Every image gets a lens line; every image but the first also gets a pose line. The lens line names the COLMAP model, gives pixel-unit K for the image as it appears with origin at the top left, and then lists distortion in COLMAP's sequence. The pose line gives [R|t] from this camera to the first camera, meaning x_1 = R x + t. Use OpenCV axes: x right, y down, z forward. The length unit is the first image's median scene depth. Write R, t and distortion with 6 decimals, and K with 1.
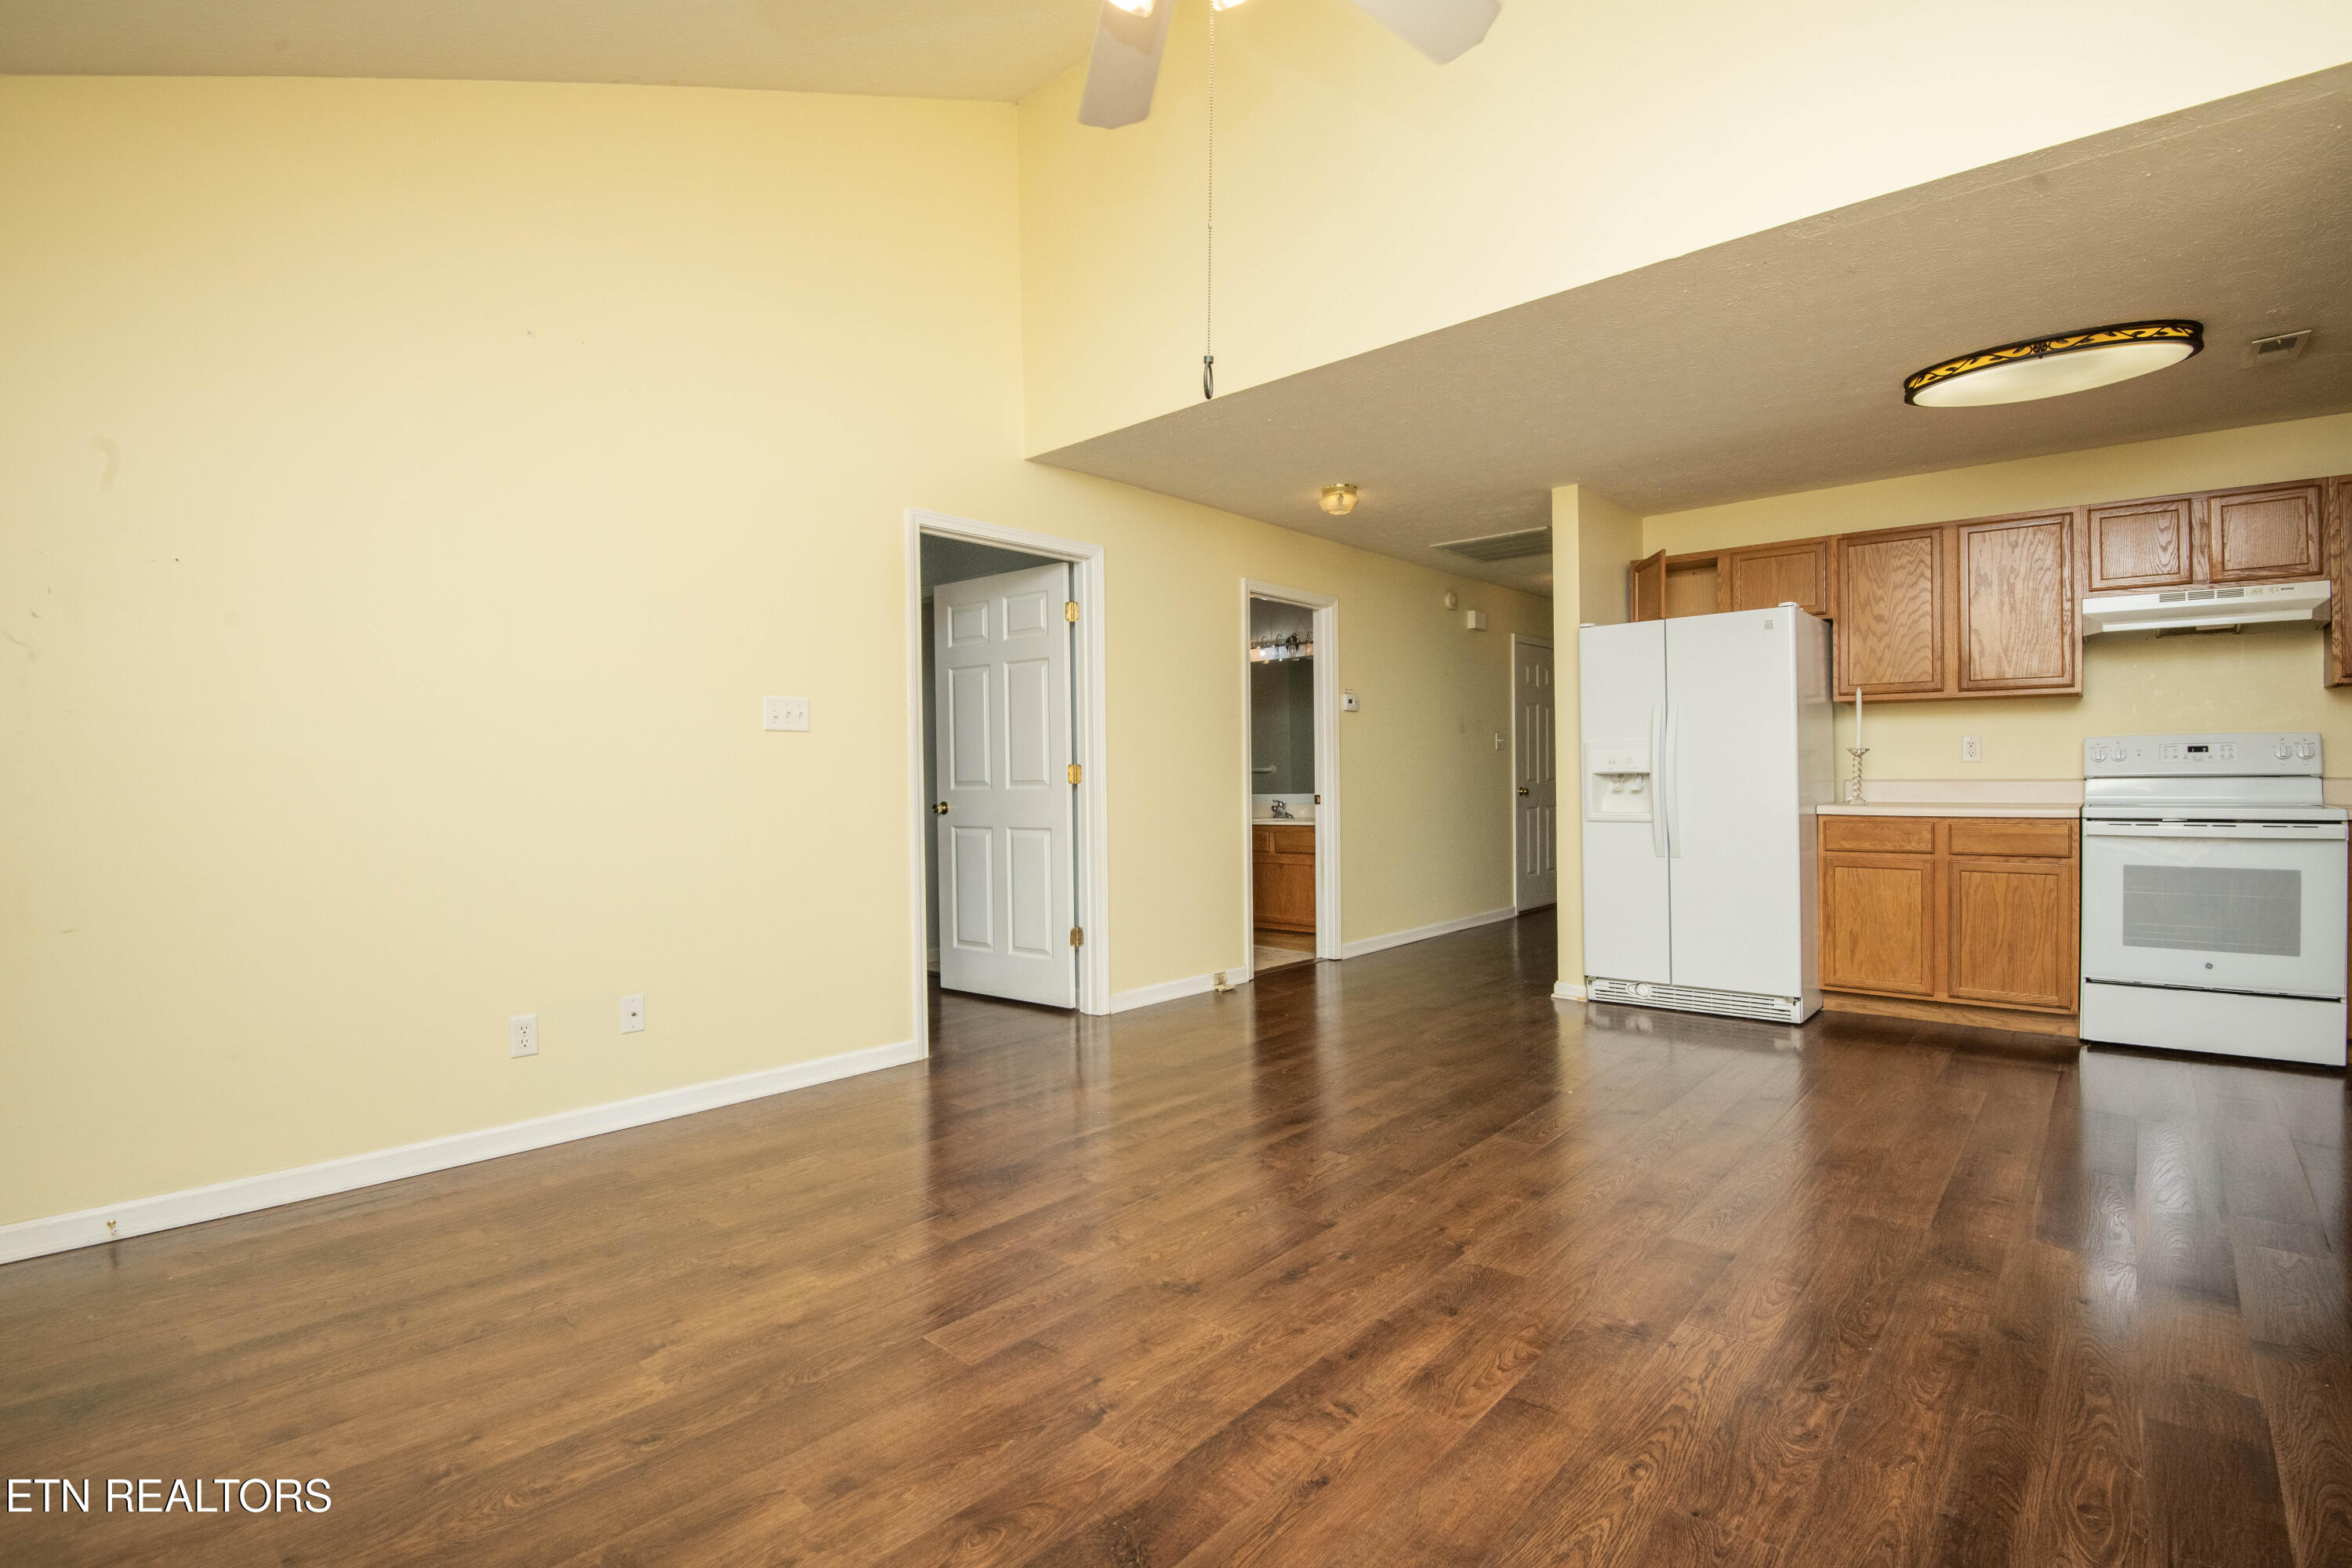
lens RADIAL K [[1086.8, 0, 1186.8], [0, 1086.8, 784.2], [0, 0, 1]] dist [-0.023130, -0.011725]
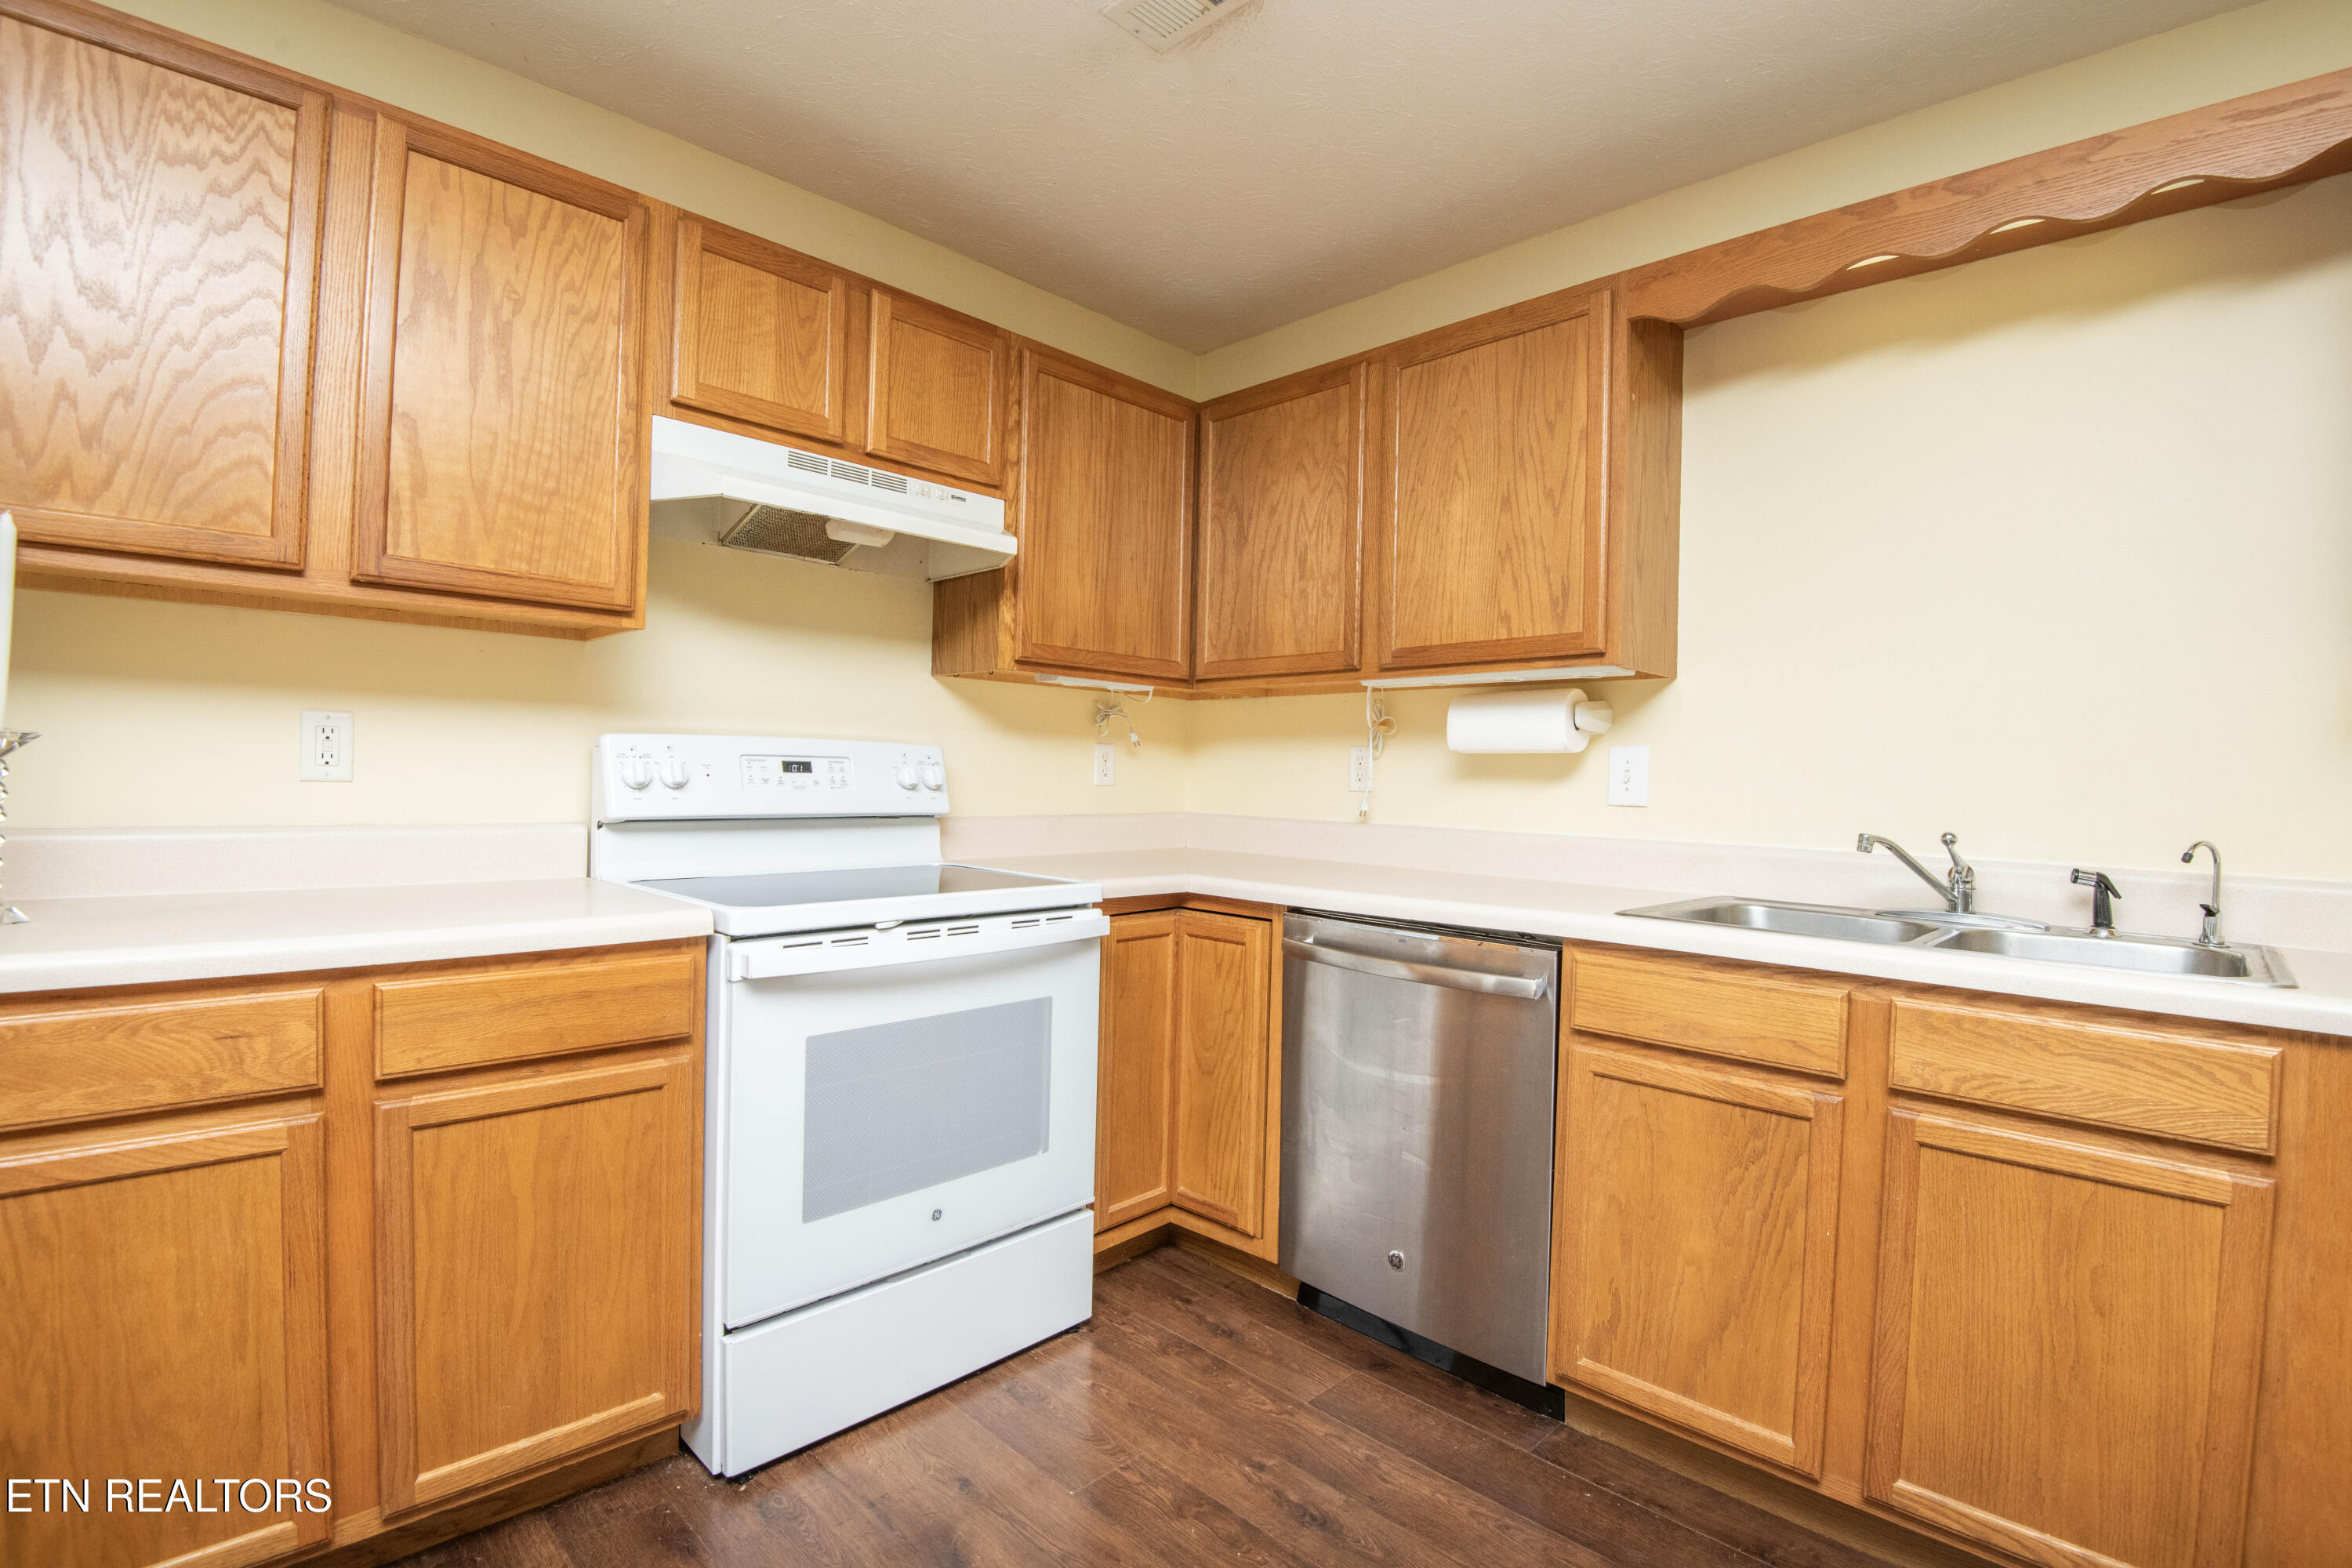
lens RADIAL K [[1086.8, 0, 1187.1], [0, 1086.8, 782.0], [0, 0, 1]] dist [-0.023130, -0.011725]
pose [[0.049792, 0.005843, 0.998743, 0.447860], [-0.015390, 0.999869, -0.005082, -0.027783], [-0.998641, -0.015117, 0.049875, 0.813892]]
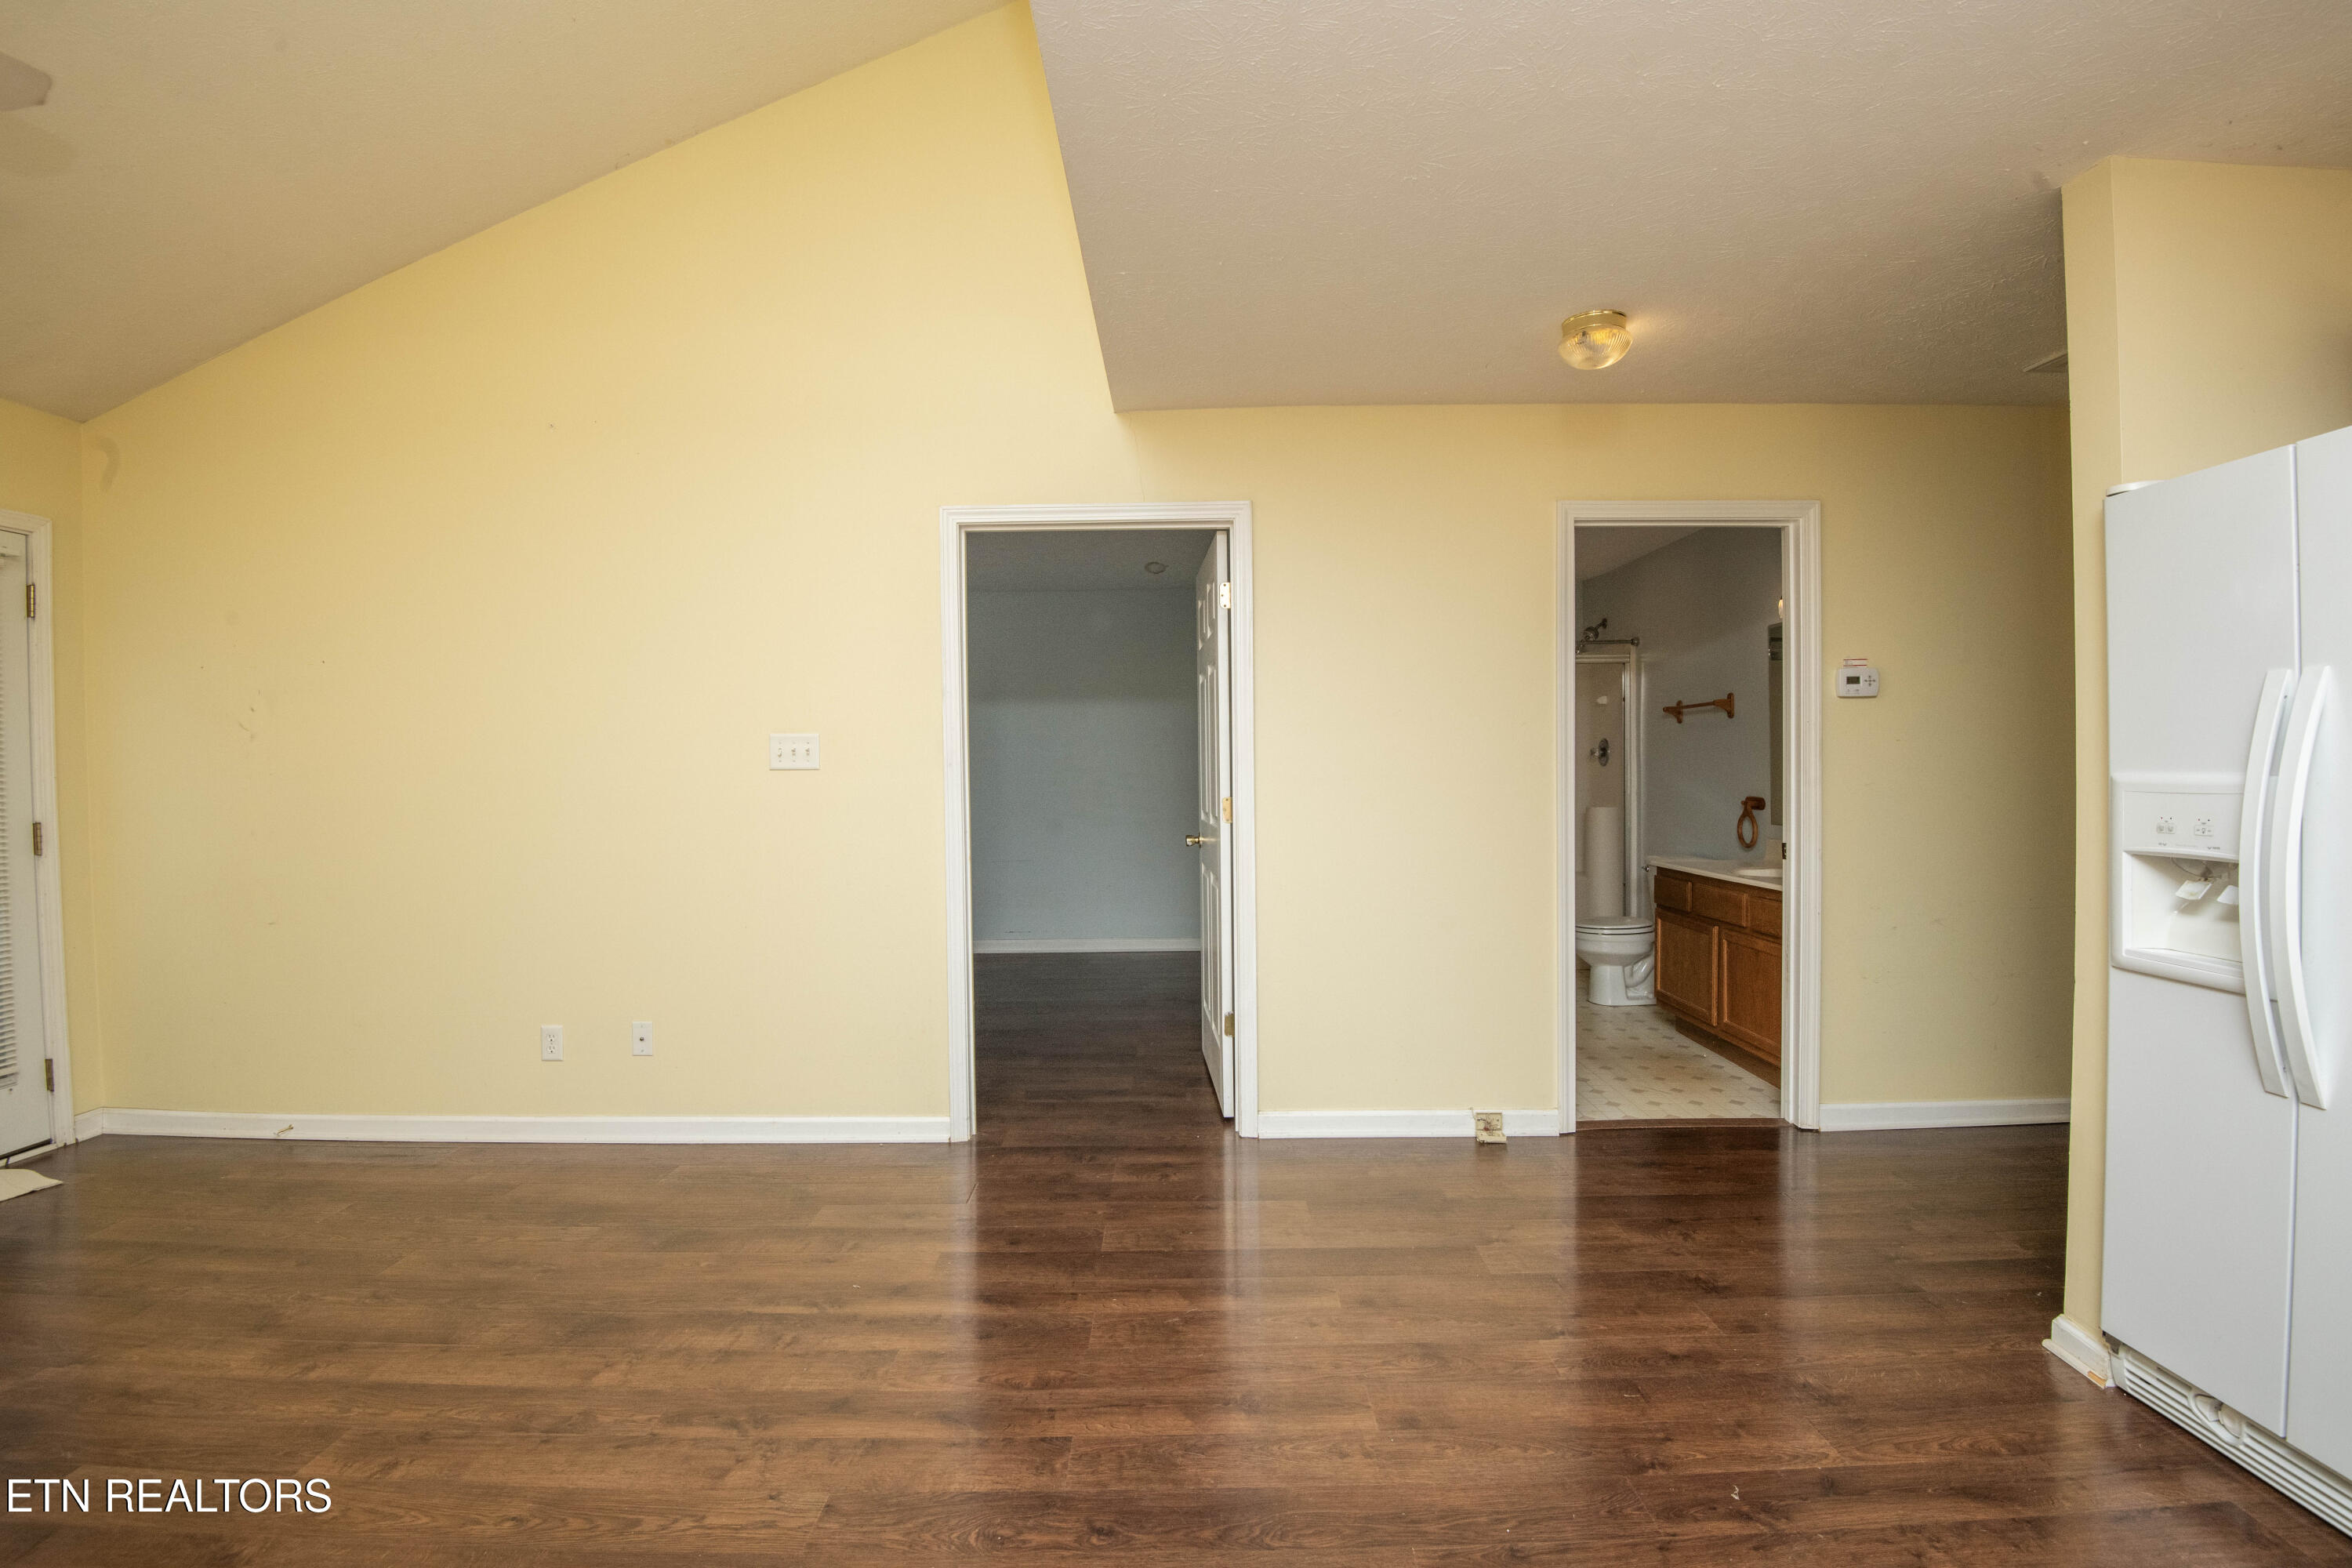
lens RADIAL K [[1086.8, 0, 1184.8], [0, 1086.8, 783.8], [0, 0, 1]] dist [-0.023130, -0.011725]
pose [[0.665076, 0.017237, -0.746577, 0.541150], [-0.001708, 0.999766, 0.021561, -0.054323], [0.746774, -0.013065, 0.664950, 0.584194]]
